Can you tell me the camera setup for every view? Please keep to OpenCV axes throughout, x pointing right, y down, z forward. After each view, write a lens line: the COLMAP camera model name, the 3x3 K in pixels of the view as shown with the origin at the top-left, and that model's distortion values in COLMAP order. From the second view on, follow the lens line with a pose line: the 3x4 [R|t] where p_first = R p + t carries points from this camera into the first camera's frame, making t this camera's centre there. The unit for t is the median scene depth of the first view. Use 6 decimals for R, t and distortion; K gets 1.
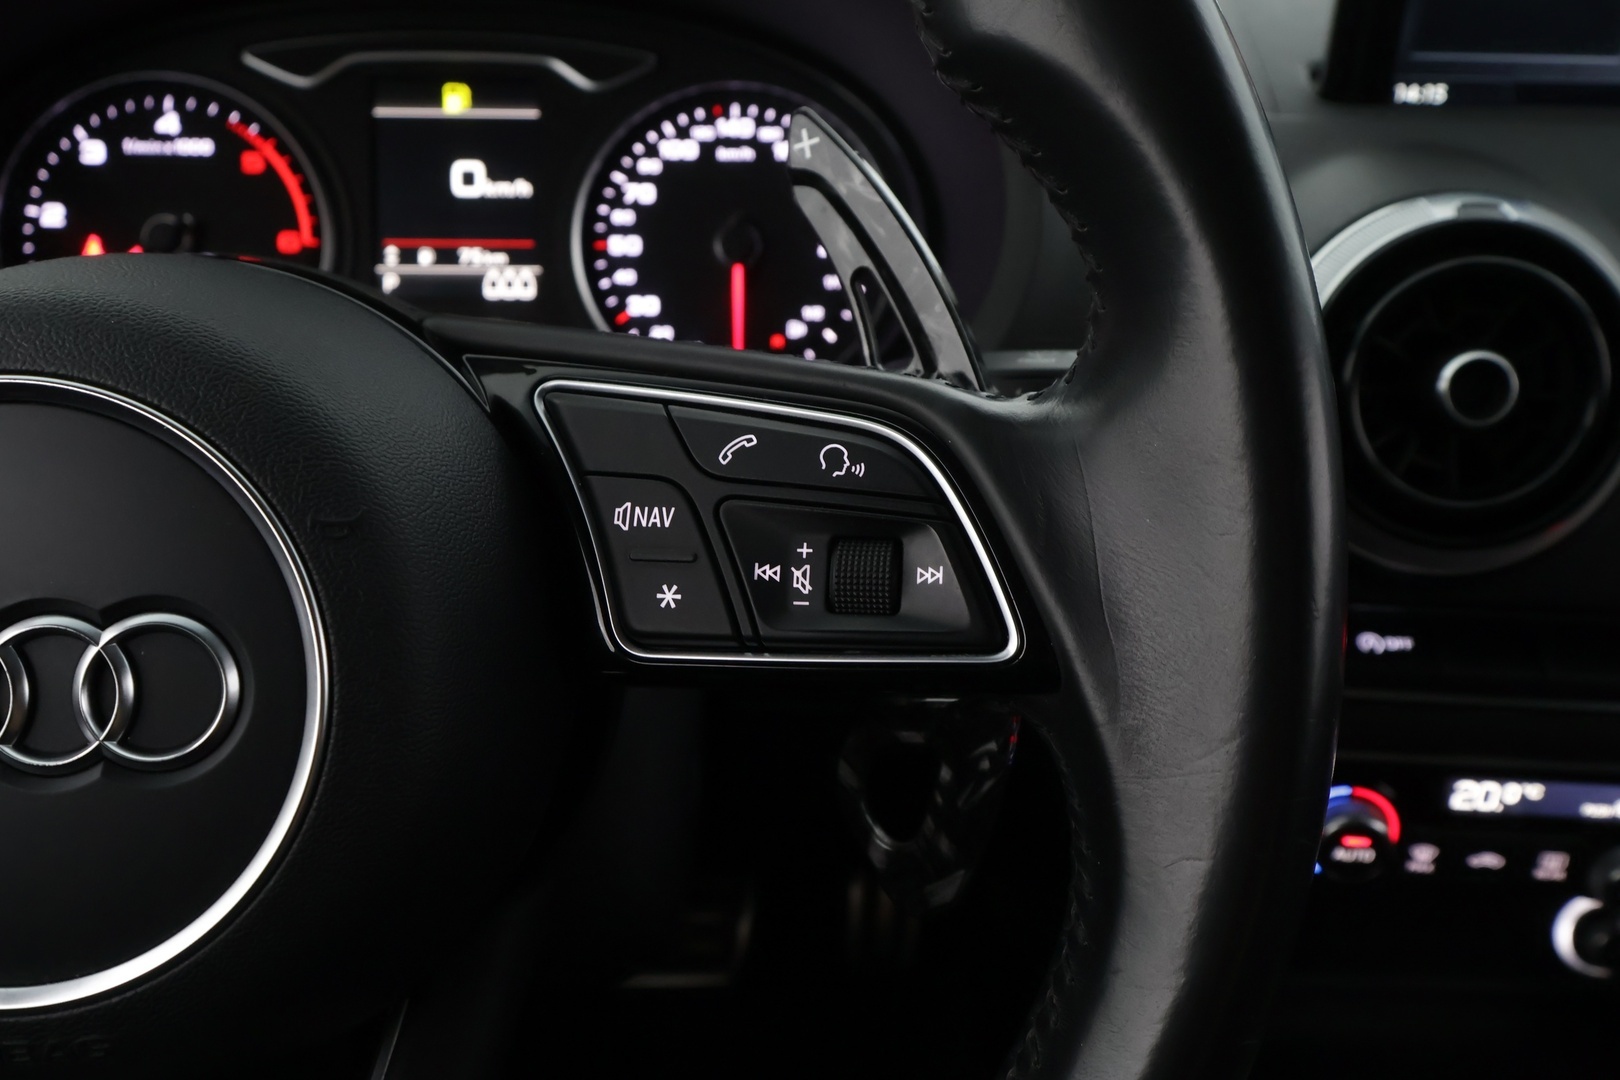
lens RADIAL K [[1383.3, 0, 806.5], [0, 1383.3, 527.4], [0, 0, 1]] dist [-0.011399, 0.043800]
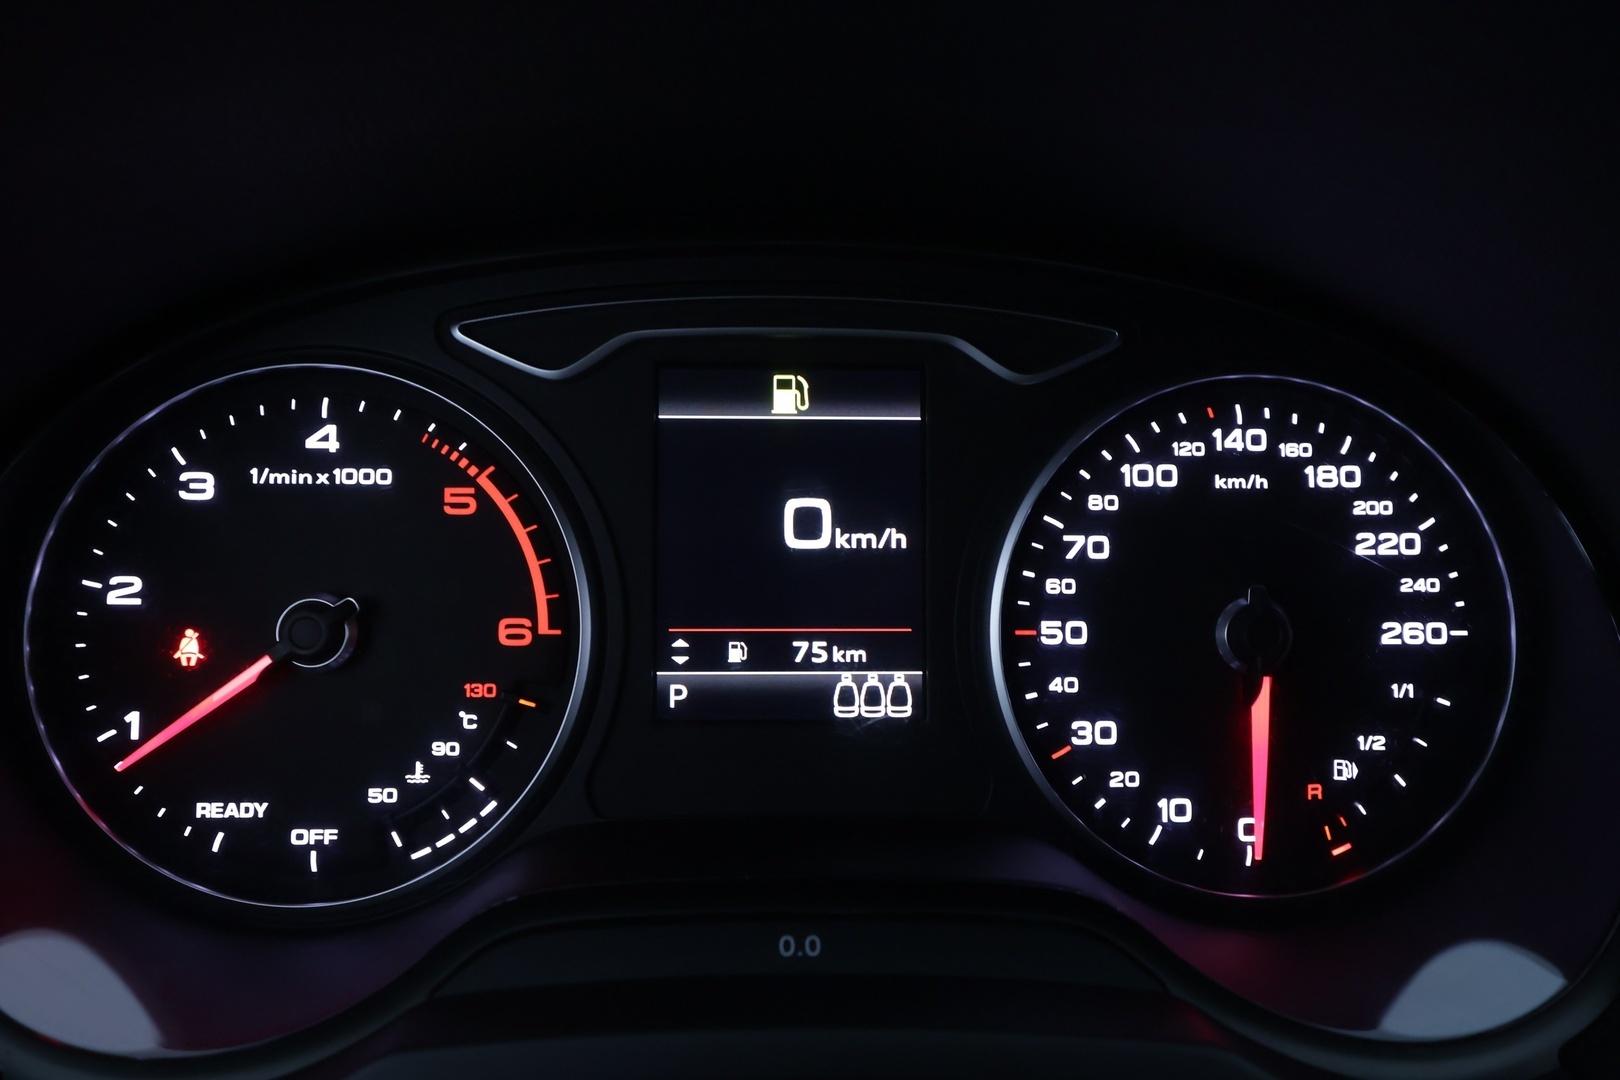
lens RADIAL K [[1383.3, 0, 804.0], [0, 1383.3, 545.3], [0, 0, 1]] dist [-0.011399, 0.043800]
pose [[0.999999, 0.000946, 0.001118, -0.252214], [-0.000812, 0.993477, -0.114026, -0.177318], [-0.001219, 0.114025, 0.993477, 0.405462]]
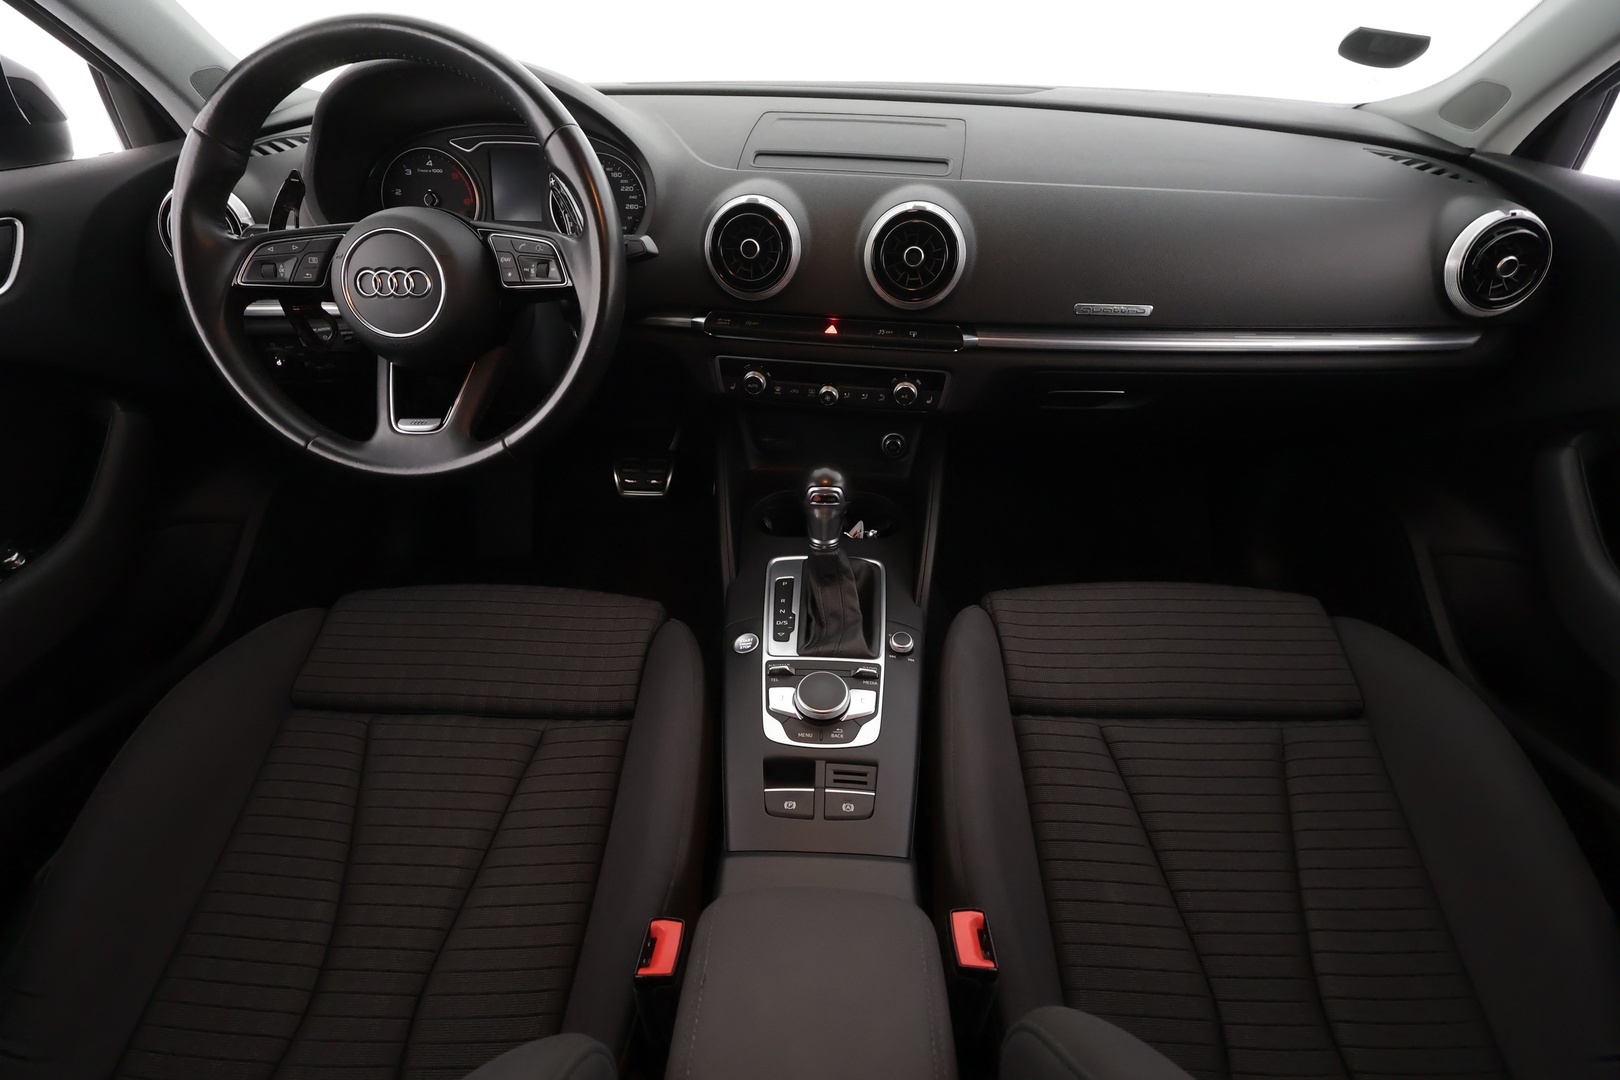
lens RADIAL K [[778.4, 0, 801.9], [0, 778.4, 534.0], [0, 0, 1]] dist [0.000158, 0.000754]
pose [[0.997994, 0.040843, -0.048361, 0.570922], [-0.030567, 0.979960, 0.196834, 0.190852], [0.055431, -0.194961, 0.979243, -0.979379]]
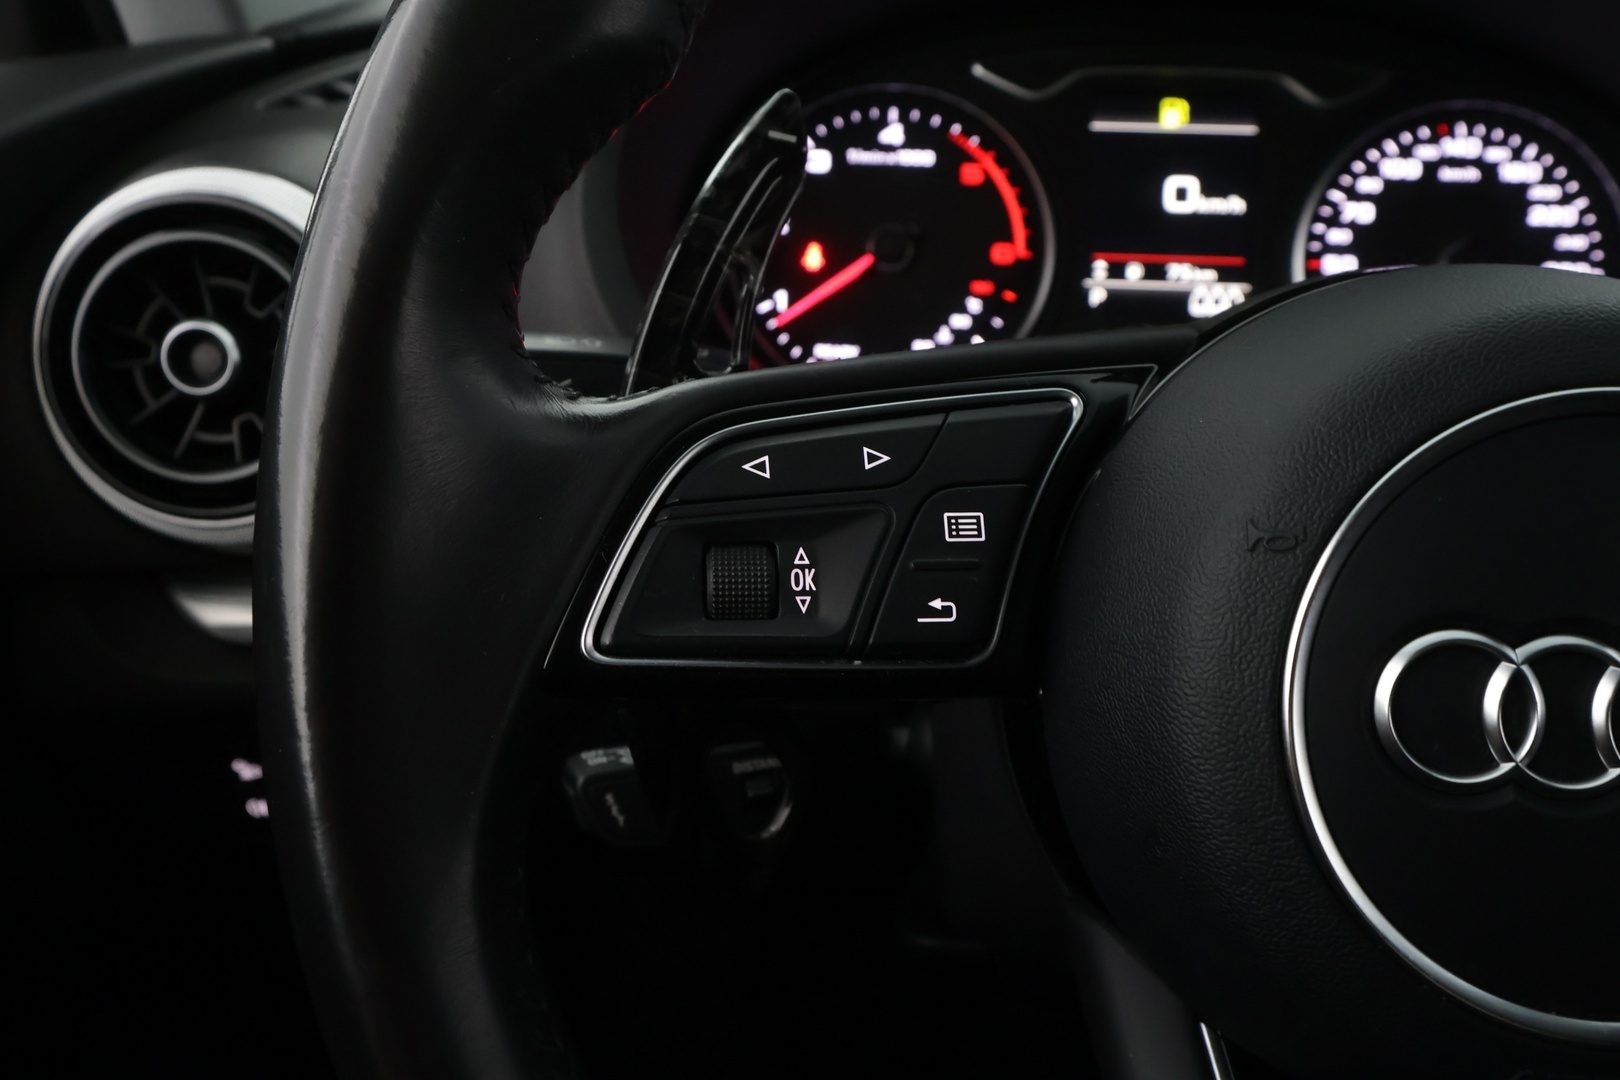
lens RADIAL K [[1383.3, 0, 804.3], [0, 1383.3, 516.0], [0, 0, 1]] dist [-0.011399, 0.043800]
pose [[0.995694, 0.038955, -0.084117, -0.429921], [-0.041835, 0.998588, -0.032741, 0.021350], [0.082723, 0.036119, 0.995918, 0.002599]]
